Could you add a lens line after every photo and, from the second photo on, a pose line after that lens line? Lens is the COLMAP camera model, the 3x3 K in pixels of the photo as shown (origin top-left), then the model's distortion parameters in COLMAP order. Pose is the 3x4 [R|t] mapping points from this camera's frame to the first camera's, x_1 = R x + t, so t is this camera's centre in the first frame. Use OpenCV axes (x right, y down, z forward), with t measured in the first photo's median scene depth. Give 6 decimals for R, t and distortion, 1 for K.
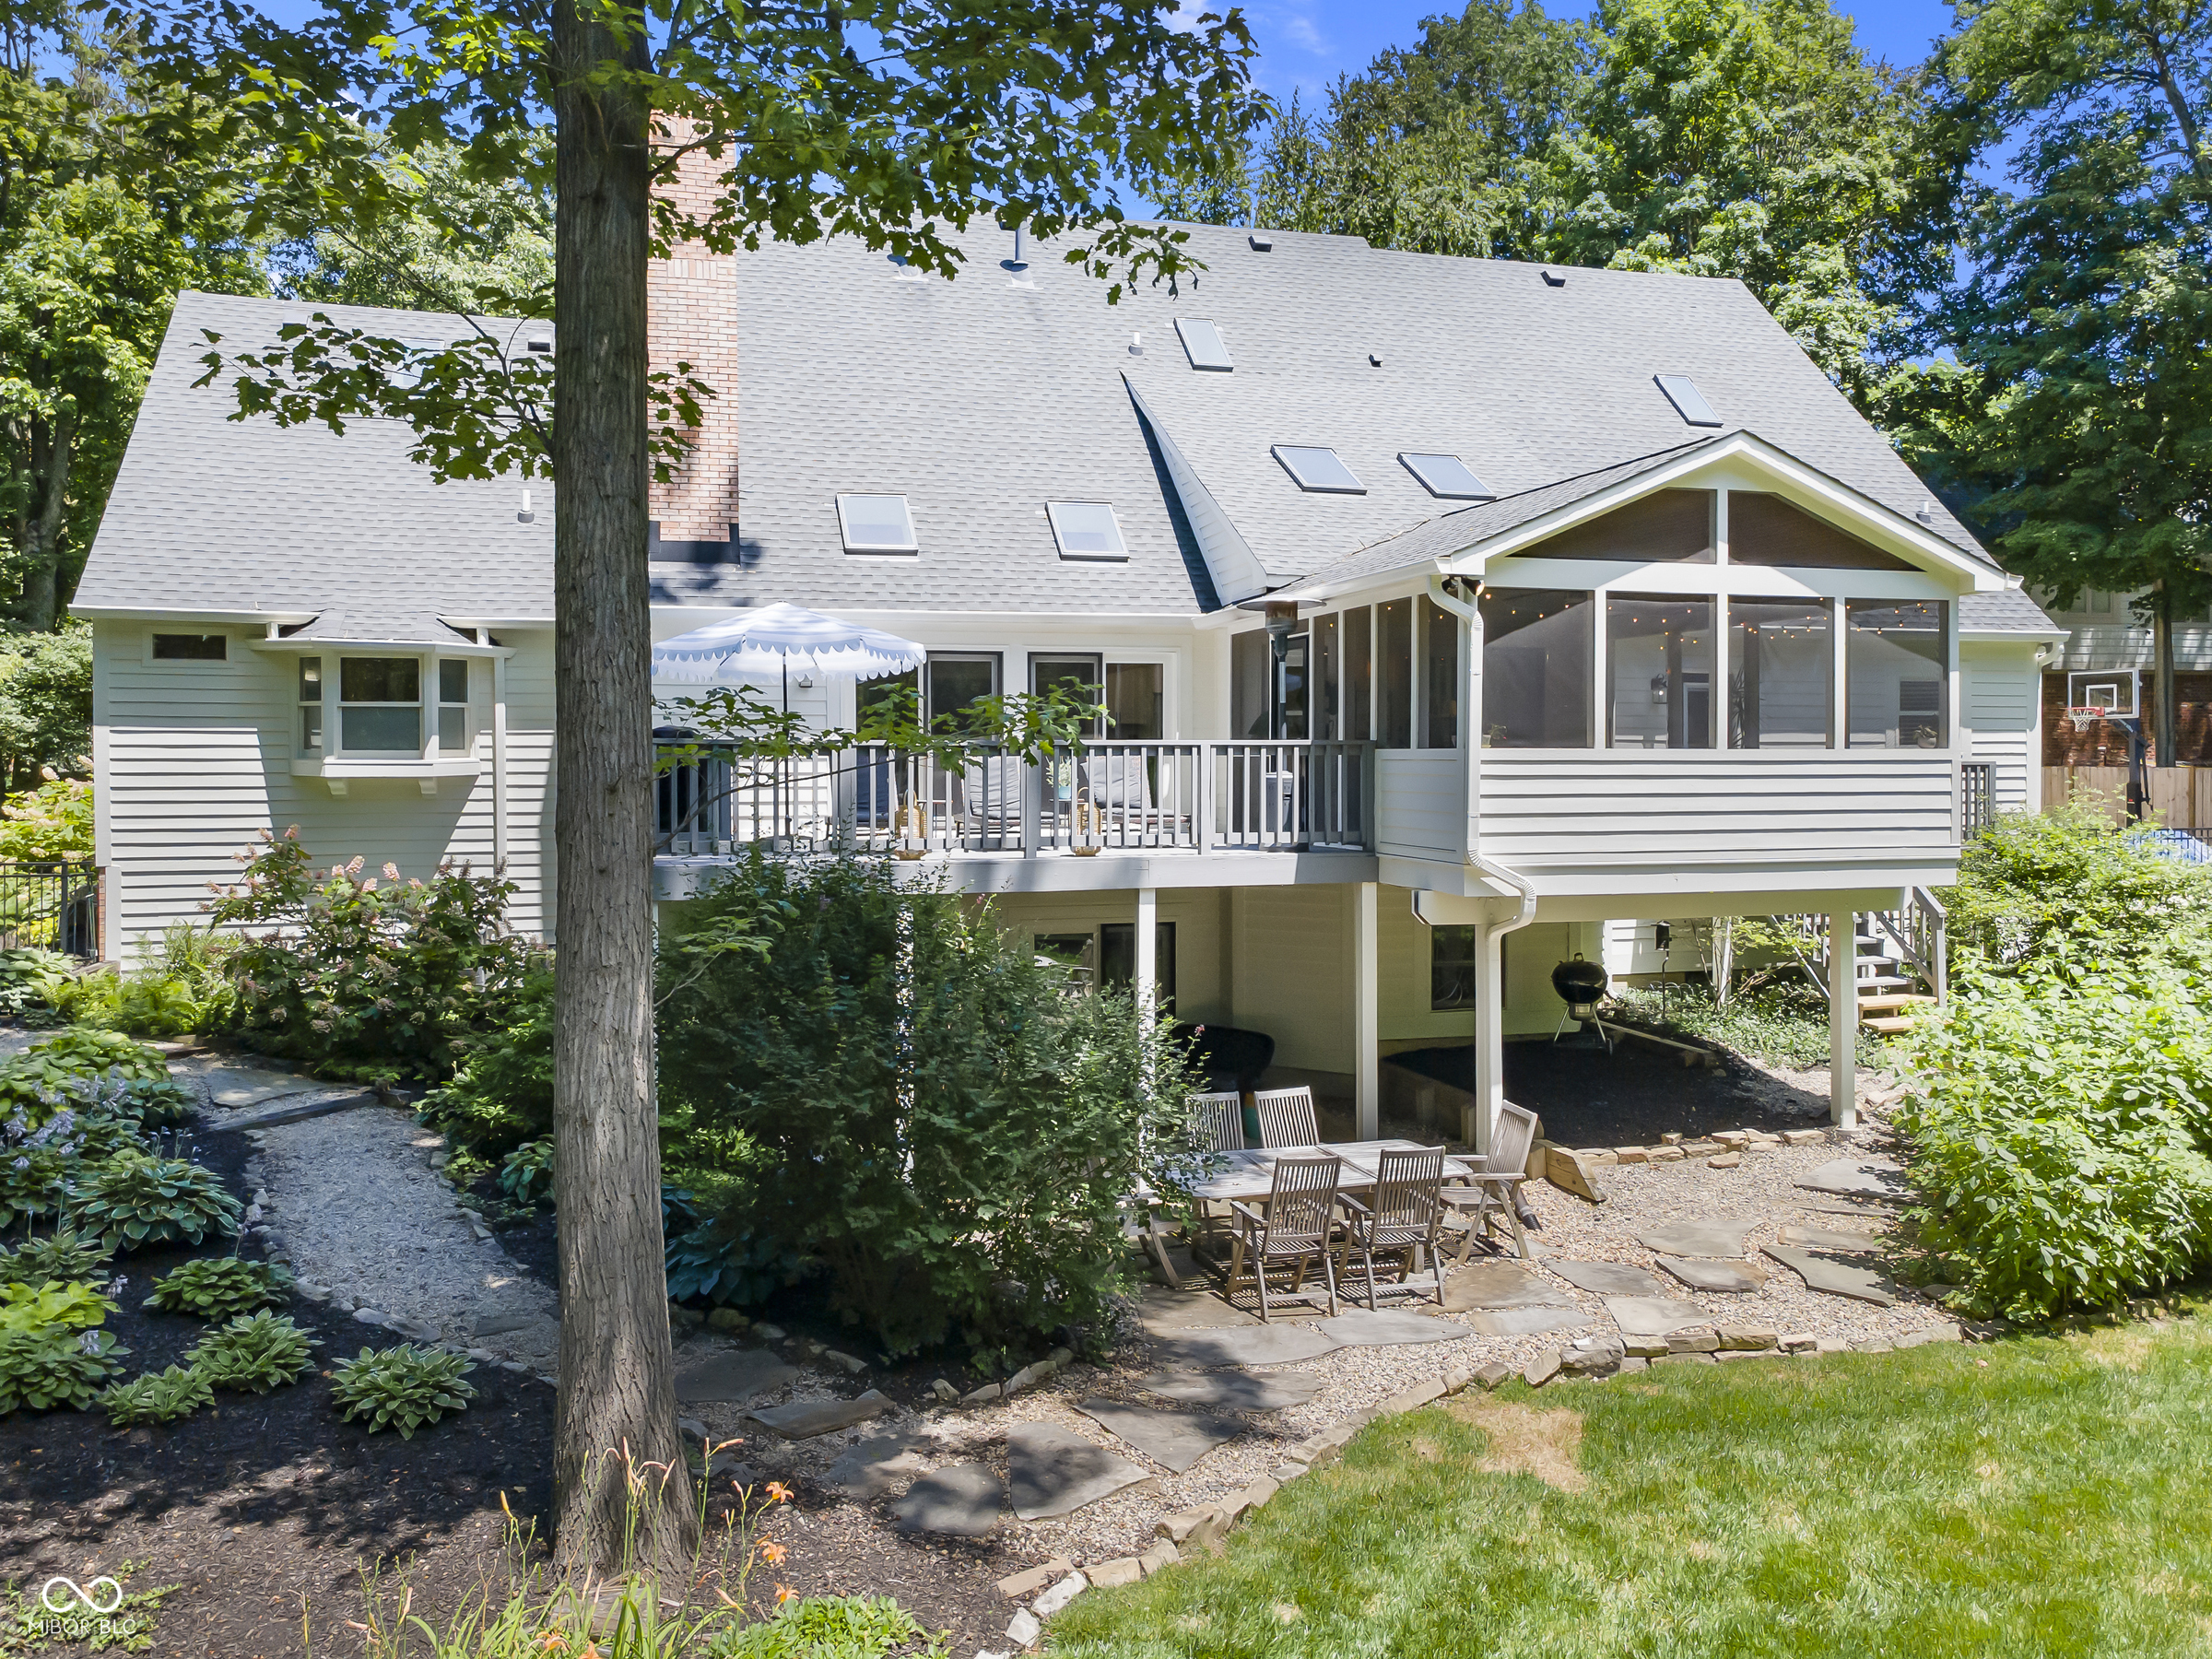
lens RADIAL K [[1616.9, 0, 1114.5], [0, 1616.9, 764.6], [0, 0, 1]] dist [0.010042, 0.051201]
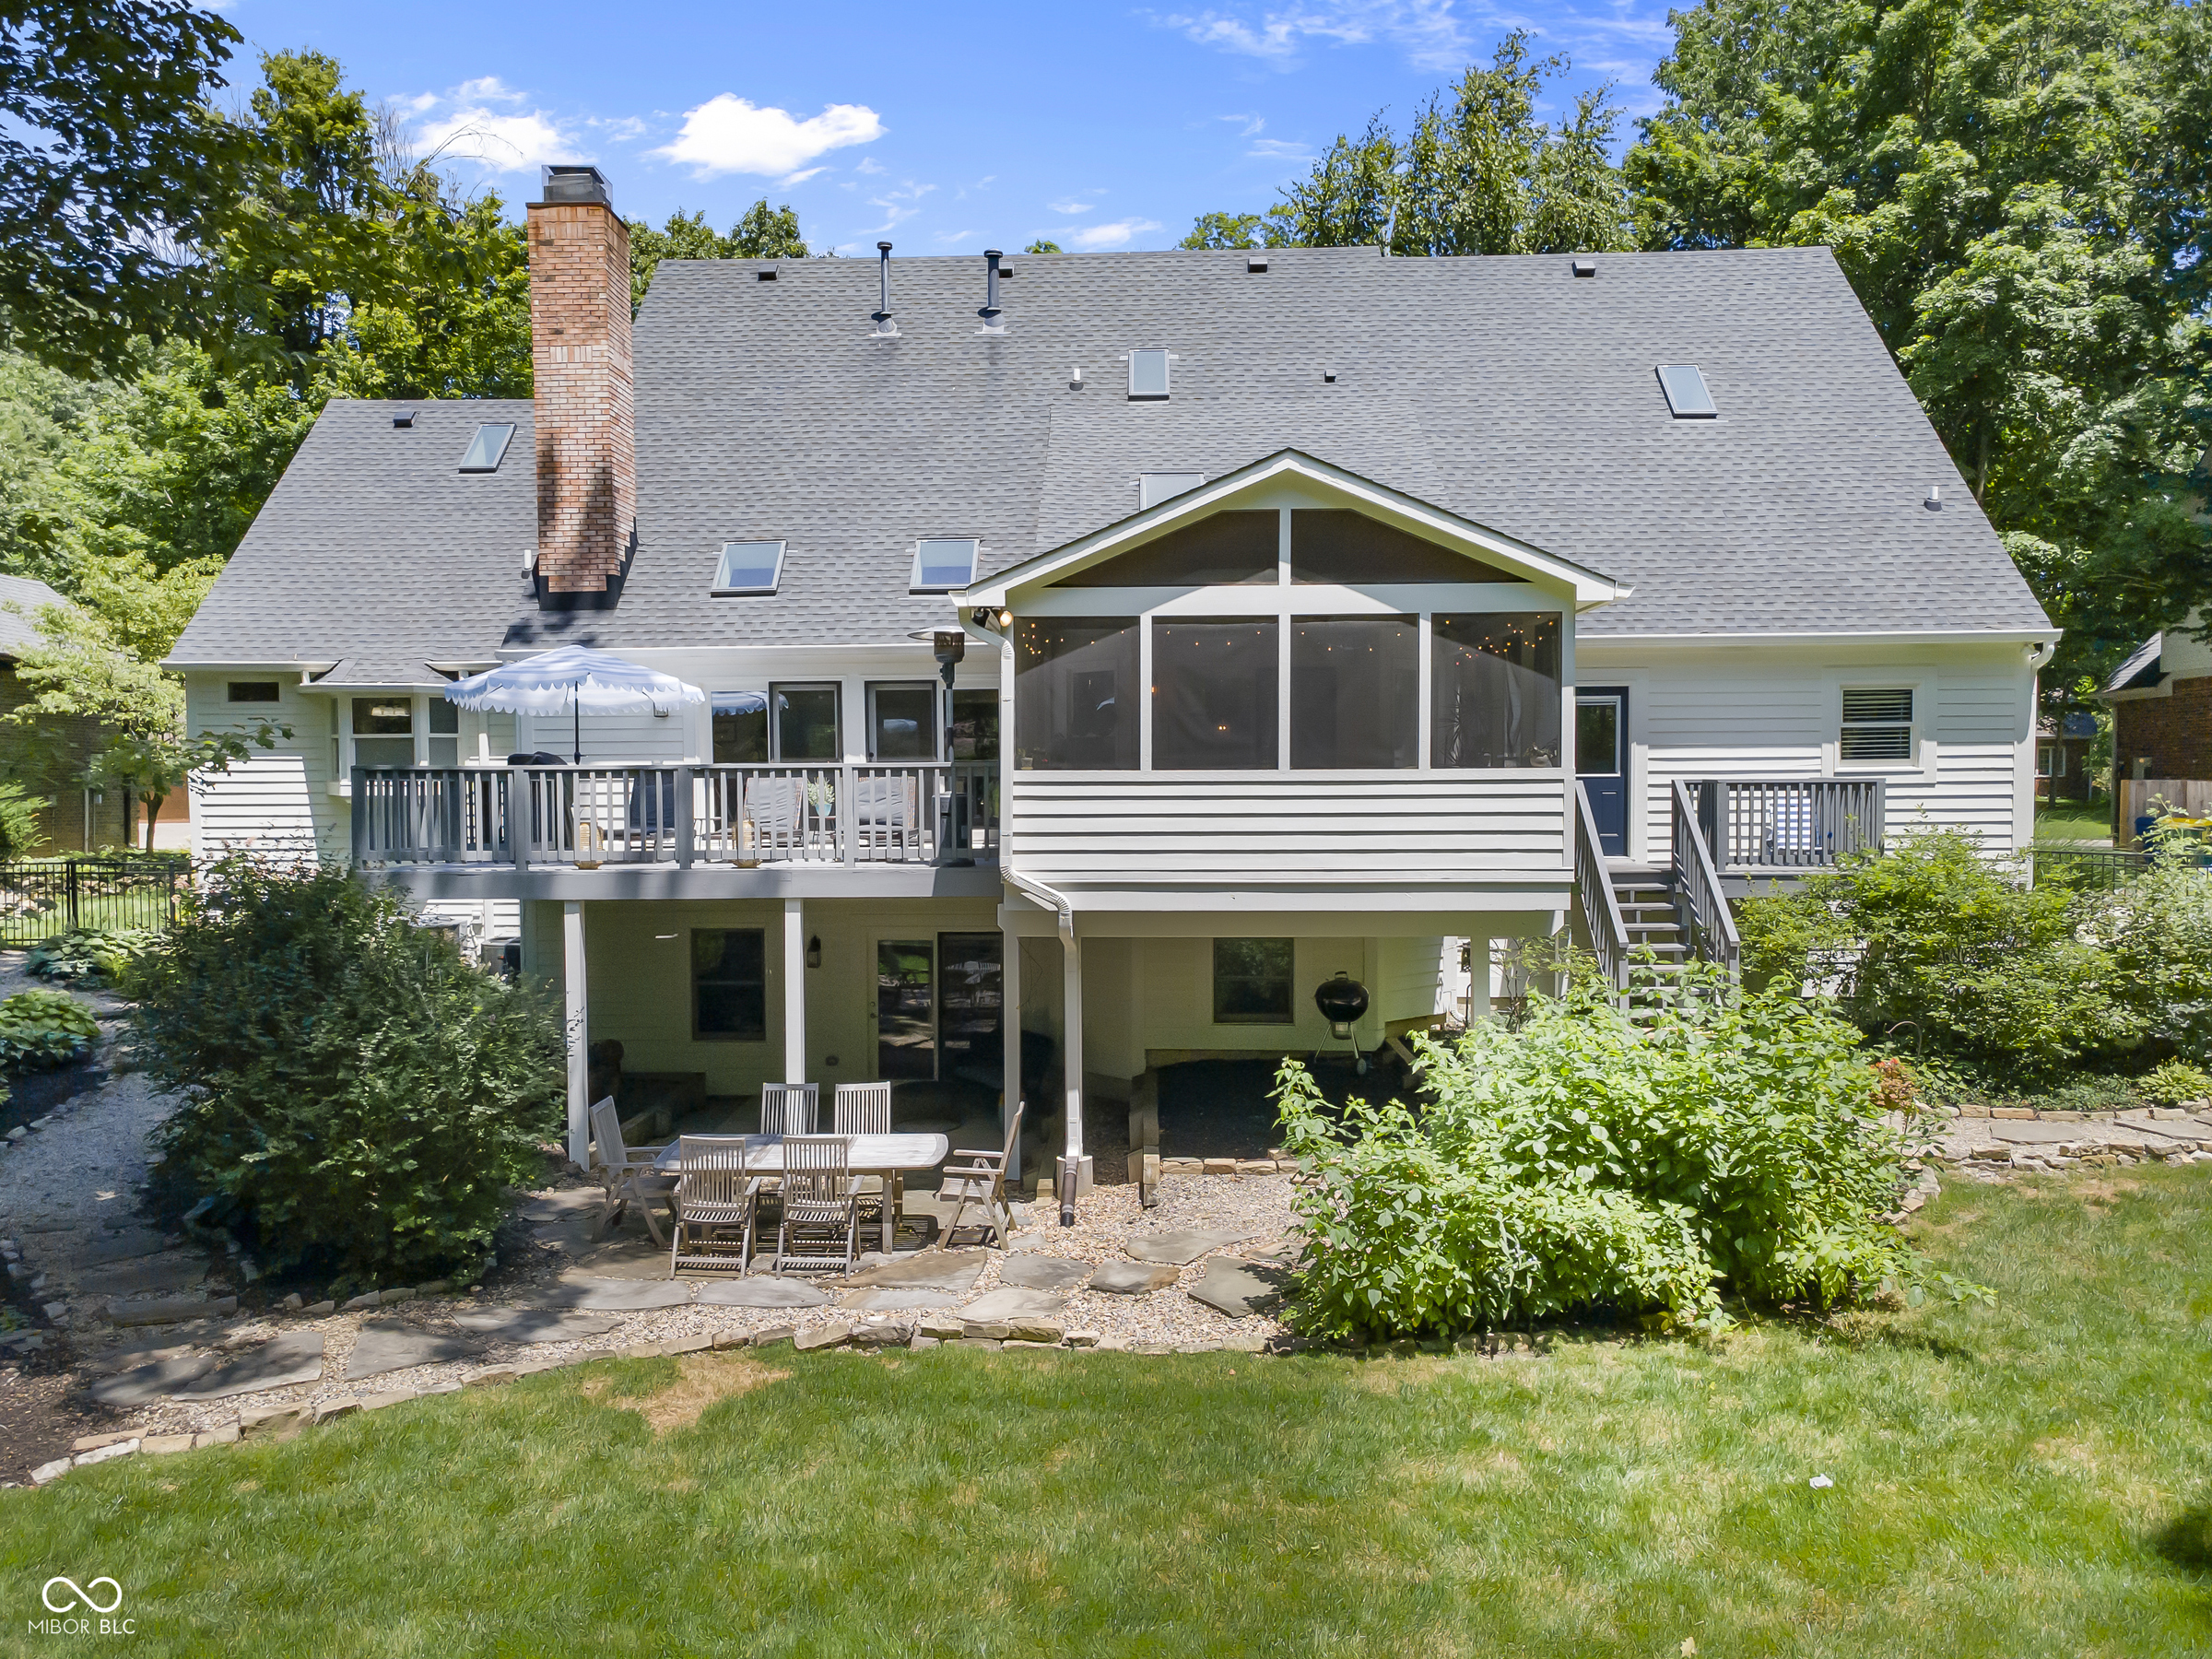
lens RADIAL K [[1590.6, 0, 1112.1], [0, 1590.6, 829.1], [0, 0, 1]] dist [0.016302, 0.054364]
pose [[0.953745, 0.005993, -0.300558, 0.588711], [0.003468, 0.999515, 0.030932, -0.003787], [0.300597, -0.030544, 0.953262, 0.029112]]
